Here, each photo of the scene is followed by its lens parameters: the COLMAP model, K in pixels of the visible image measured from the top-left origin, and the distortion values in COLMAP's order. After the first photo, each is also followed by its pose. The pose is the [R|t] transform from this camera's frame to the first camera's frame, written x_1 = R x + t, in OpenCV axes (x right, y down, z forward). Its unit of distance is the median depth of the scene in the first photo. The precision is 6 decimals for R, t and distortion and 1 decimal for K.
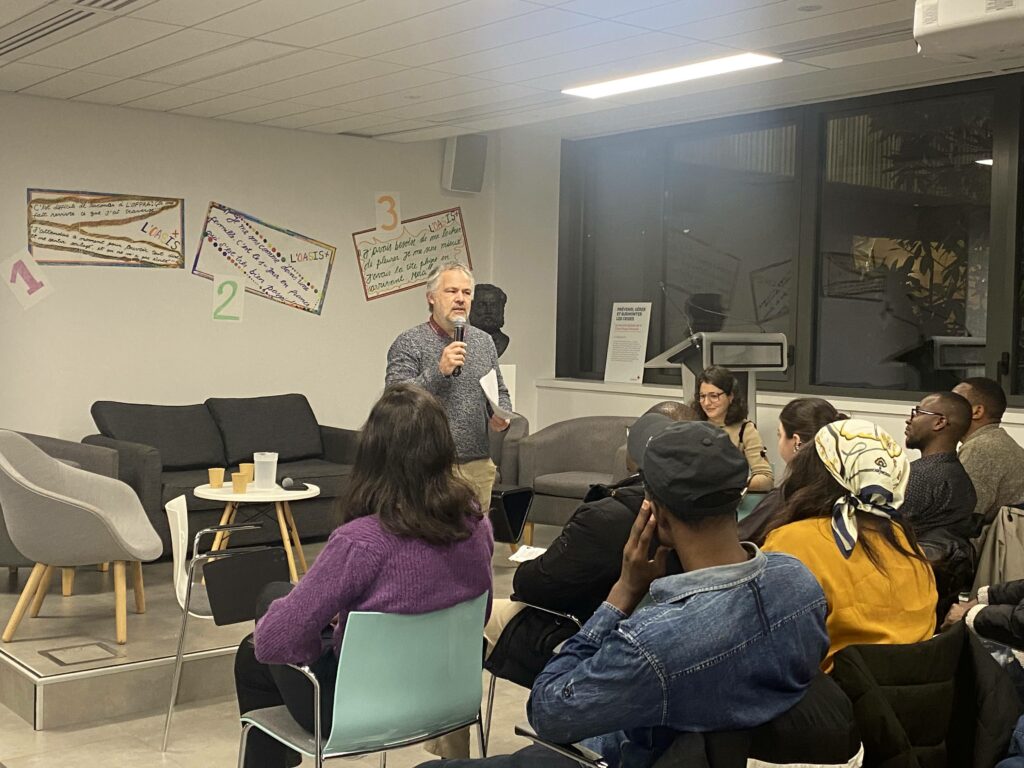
lens RADIAL K [[1274.9, 0, 512.0], [0, 1274.9, 384.0], [0, 0, 1]] dist [0.147315, -0.475015]
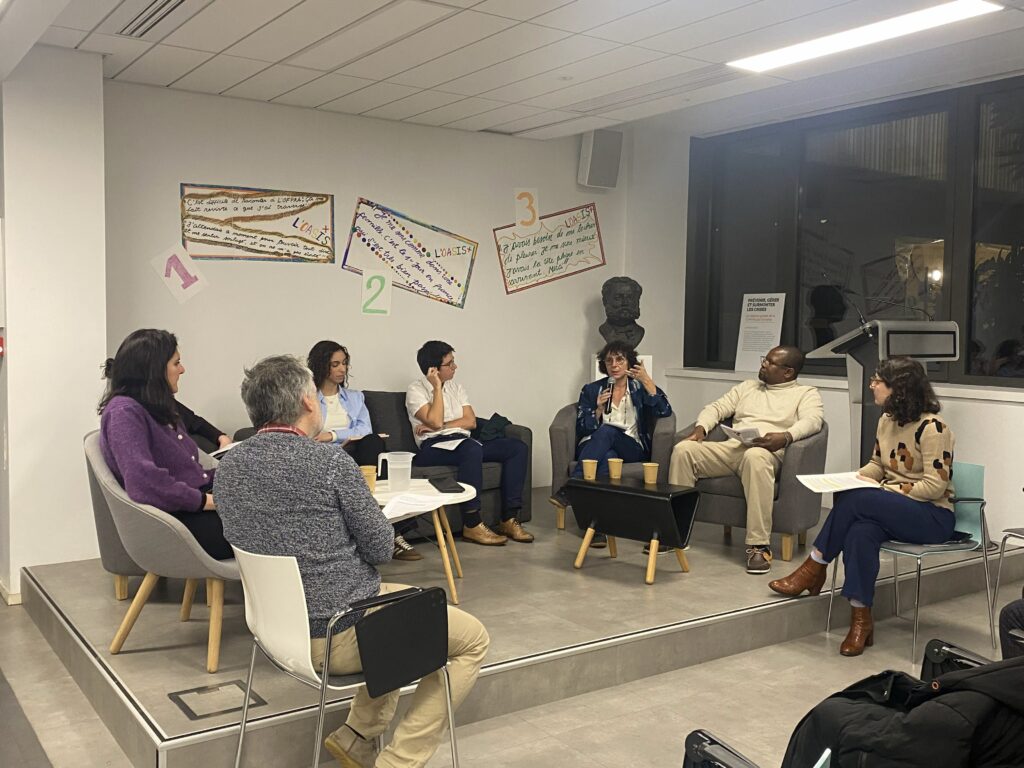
lens RADIAL K [[997.6, 0, 512.0], [0, 997.6, 384.0], [0, 0, 1]] dist [0.146237, -0.371069]
pose [[0.997046, -0.002312, -0.076767, -0.051729], [0.003537, 0.999869, 0.015824, -0.005610], [0.076721, -0.016048, 0.996923, 0.208359]]
